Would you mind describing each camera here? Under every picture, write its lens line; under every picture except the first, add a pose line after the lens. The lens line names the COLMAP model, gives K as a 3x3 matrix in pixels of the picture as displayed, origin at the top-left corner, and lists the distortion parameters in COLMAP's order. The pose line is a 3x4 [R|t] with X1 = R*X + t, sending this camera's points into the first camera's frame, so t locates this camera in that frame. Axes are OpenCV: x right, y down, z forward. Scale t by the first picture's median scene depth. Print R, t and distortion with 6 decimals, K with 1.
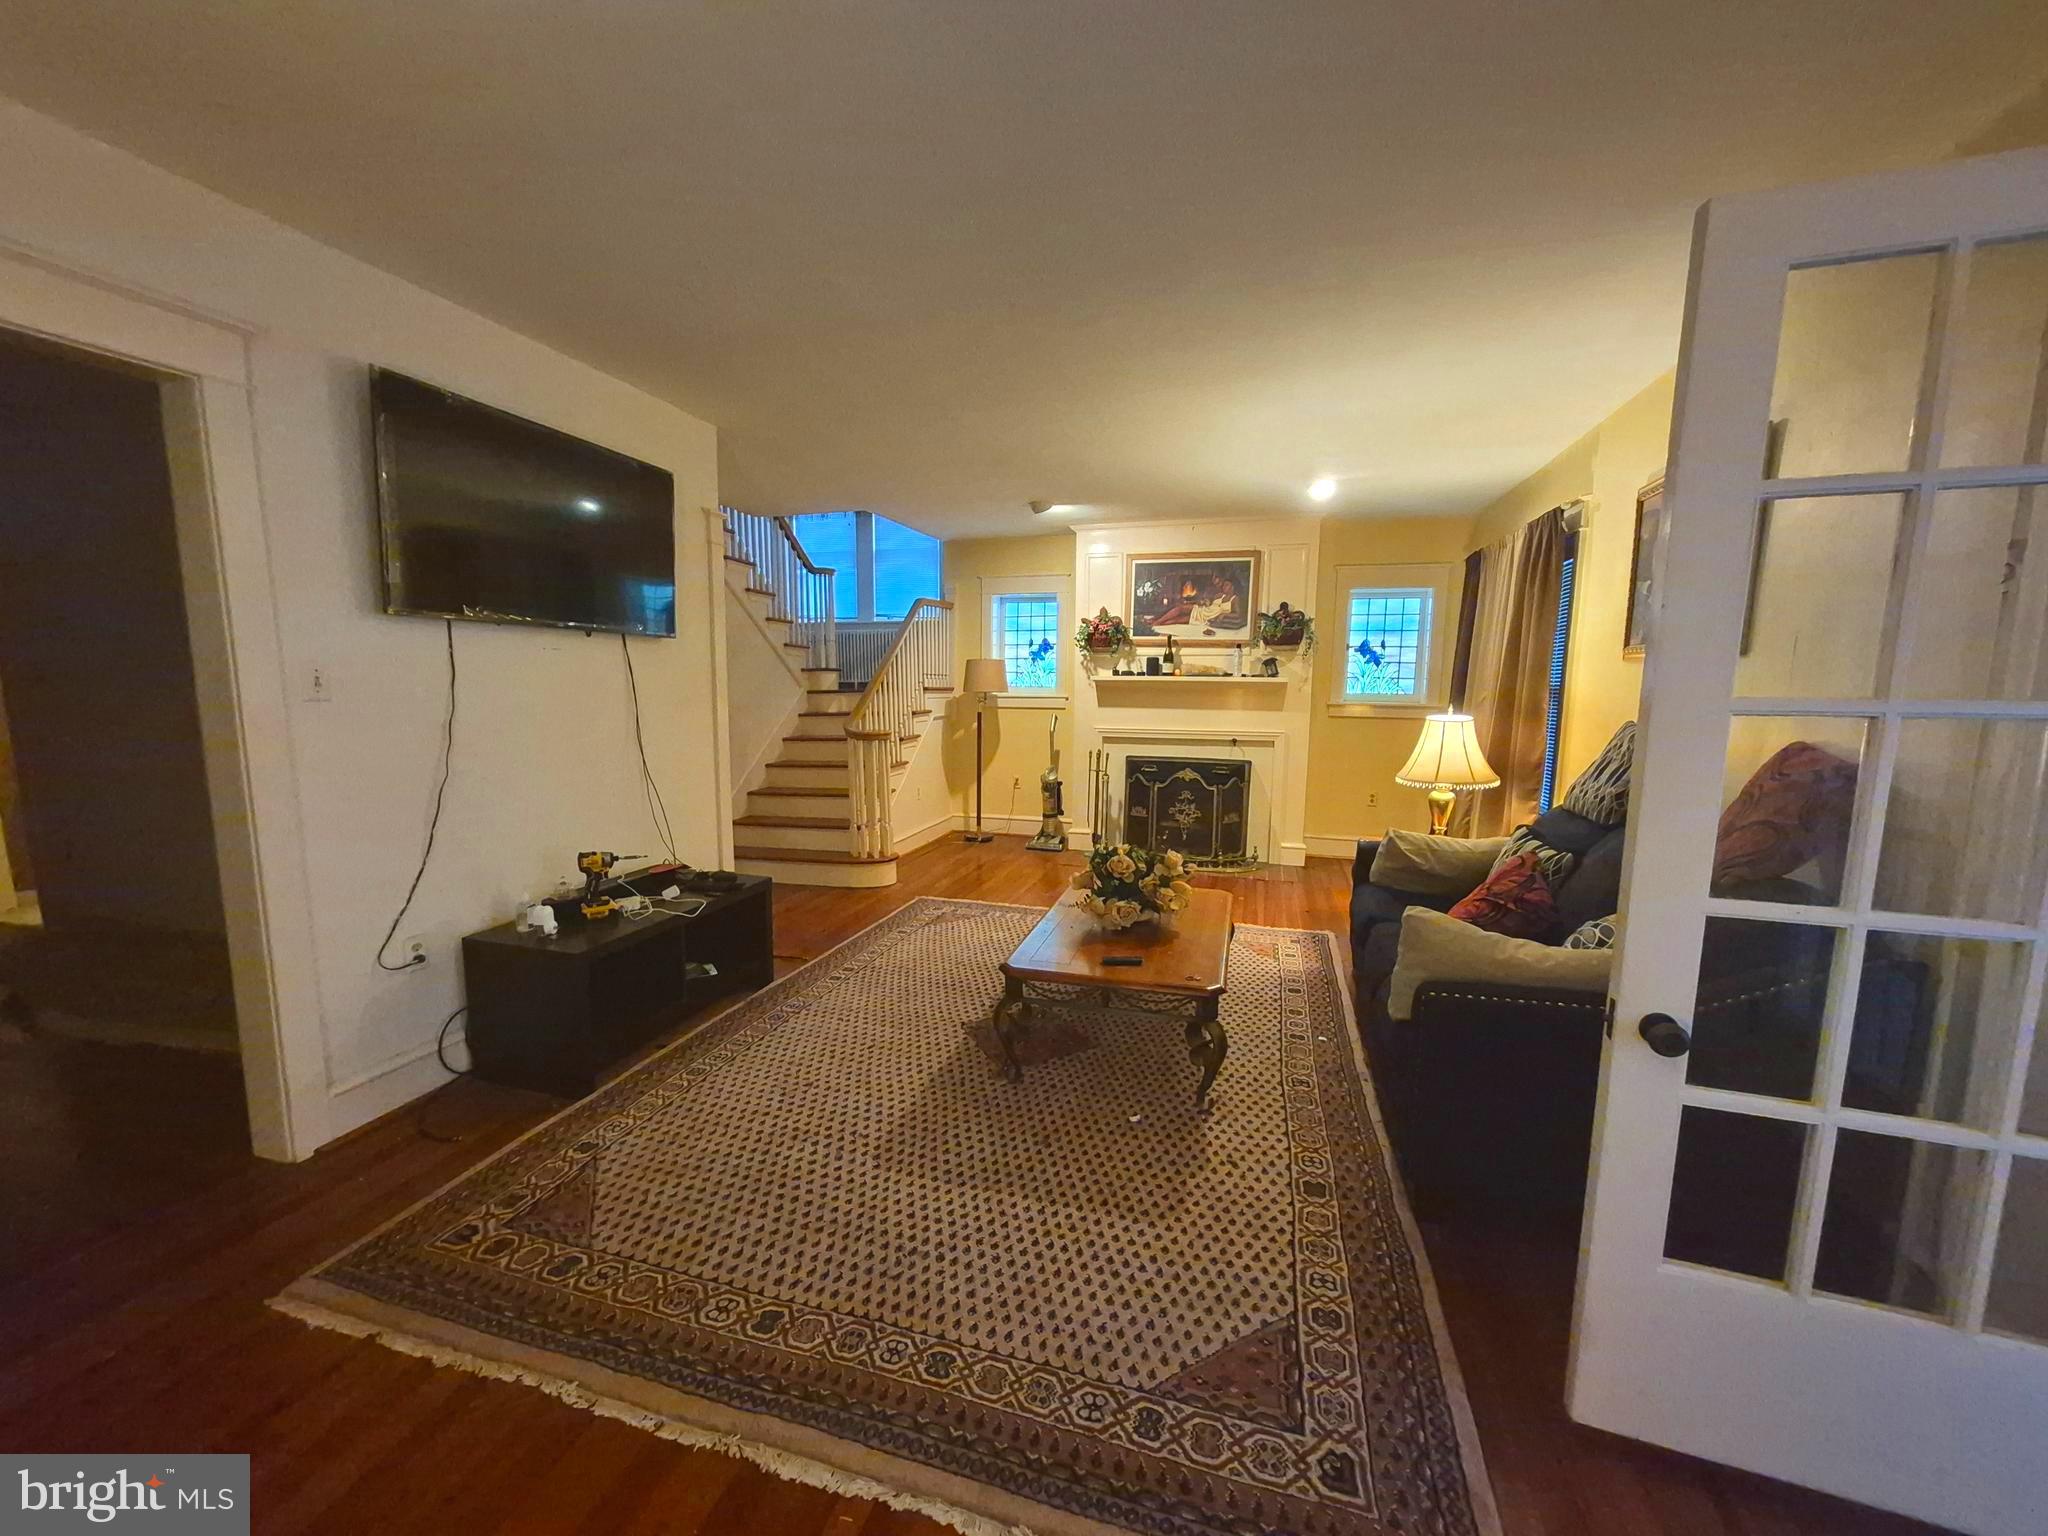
lens RADIAL K [[798.9, 0, 1022.5], [0, 798.9, 781.9], [0, 0, 1]] dist [0.001897, -0.000030]
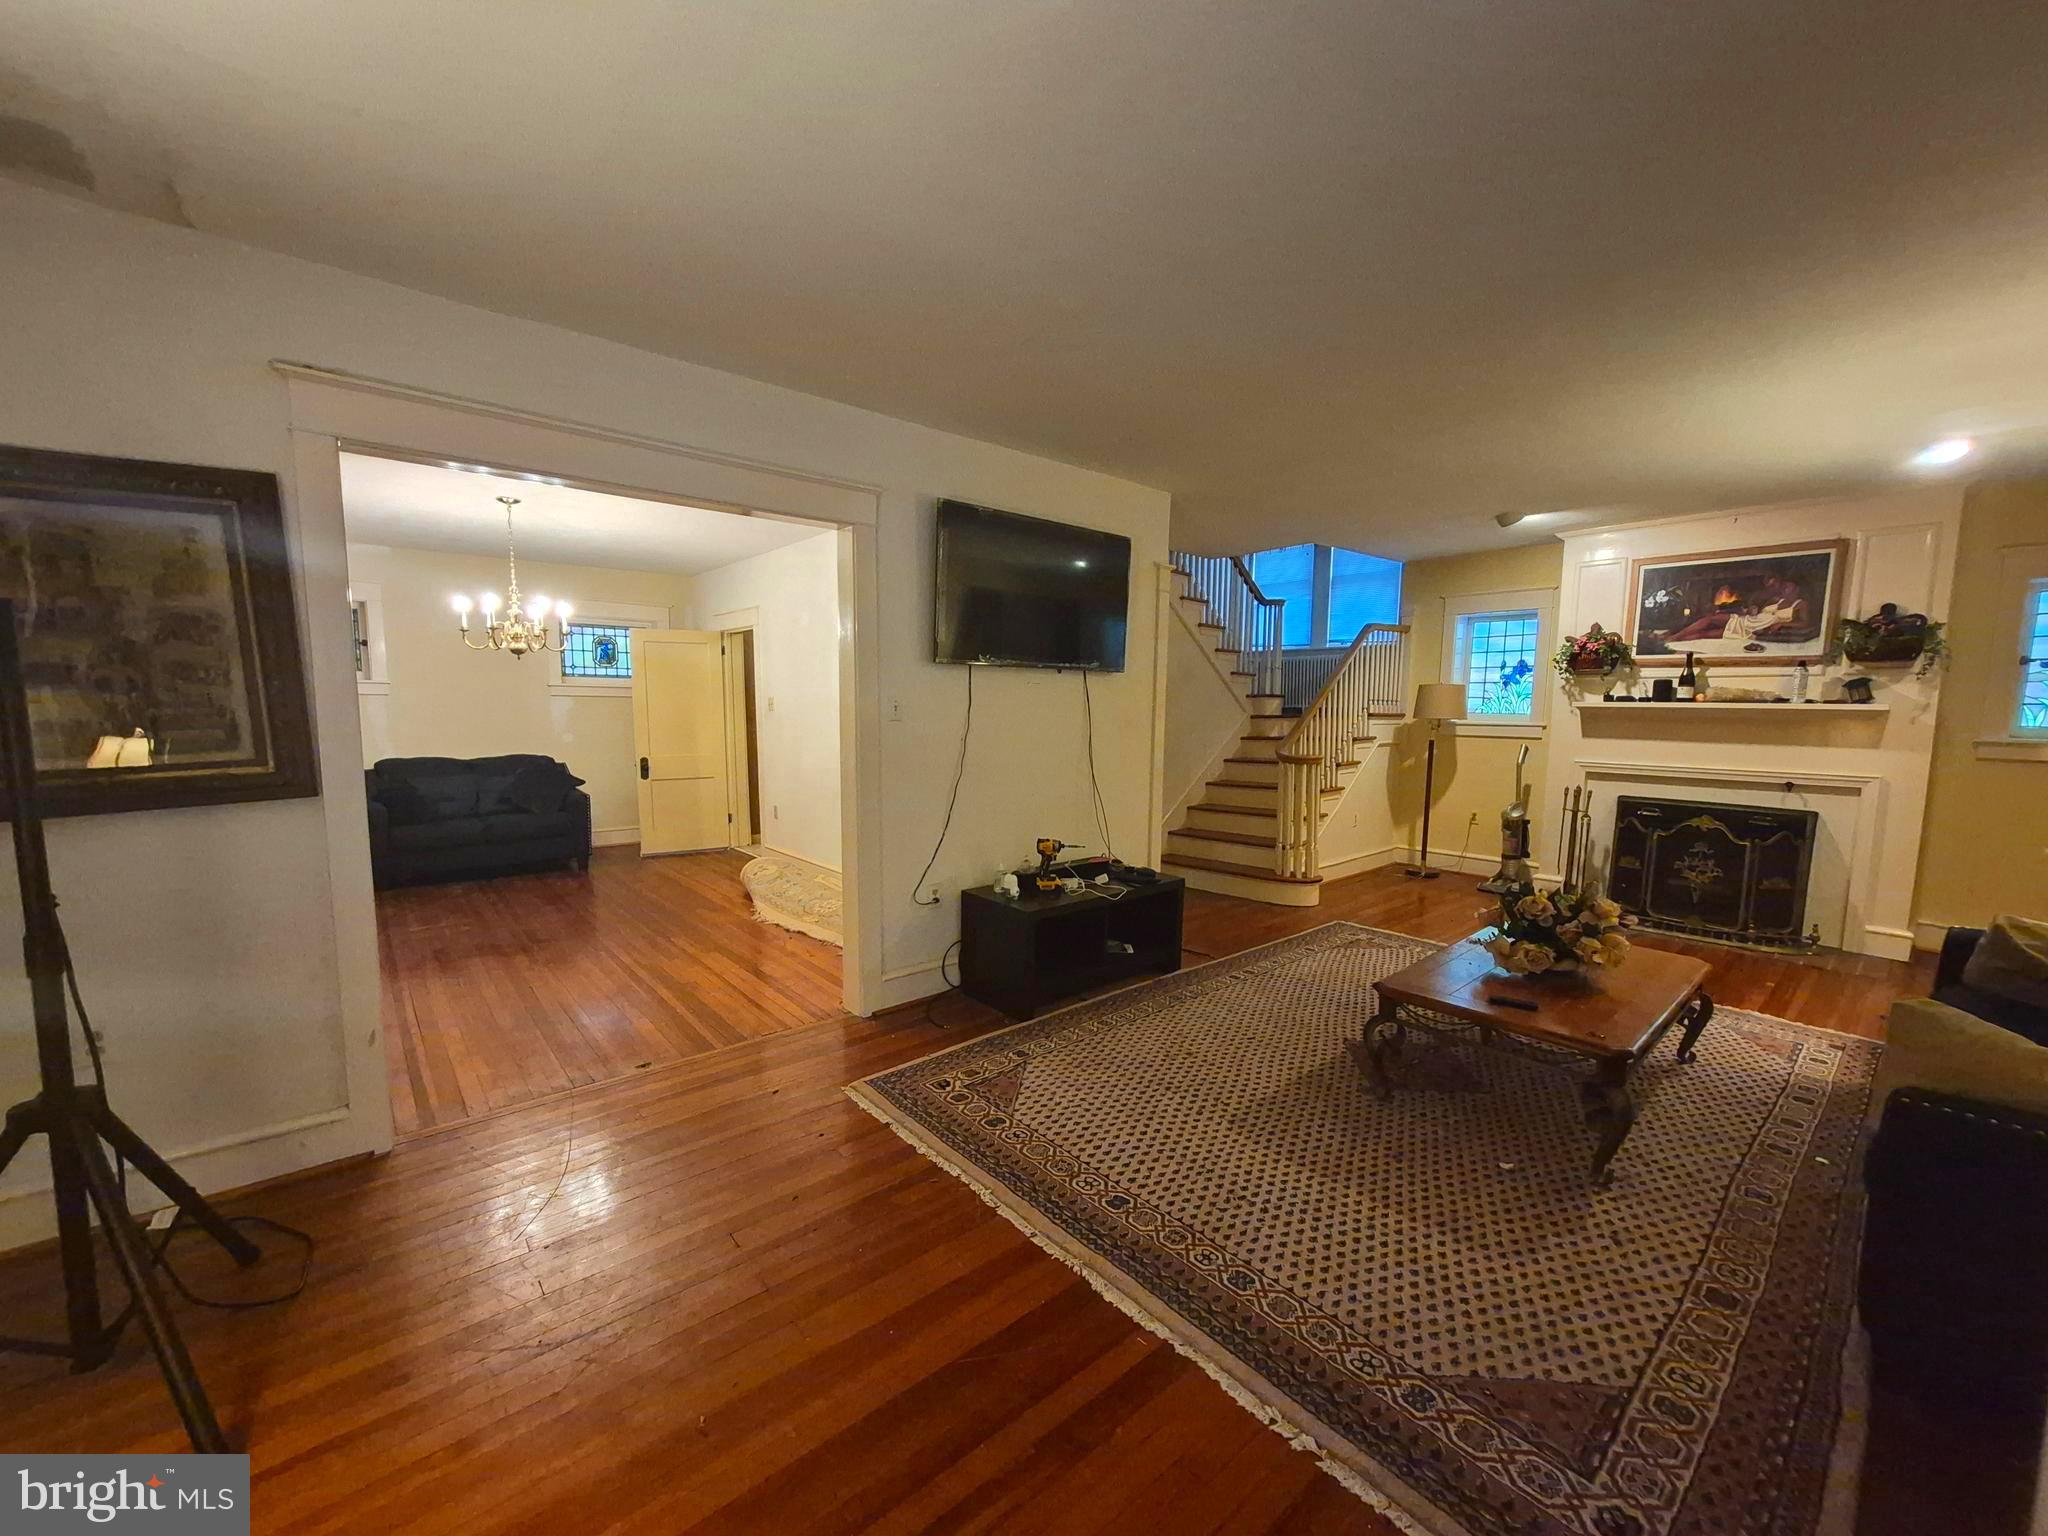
lens RADIAL K [[798.9, 0, 1024.0], [0, 798.9, 777.1], [0, 0, 1]] dist [0.001897, -0.000030]
pose [[0.840543, 0.050297, -0.539405, 0.122568], [-0.069239, 0.997489, -0.014883, 0.008821], [0.537302, 0.049858, 0.841915, -0.116630]]
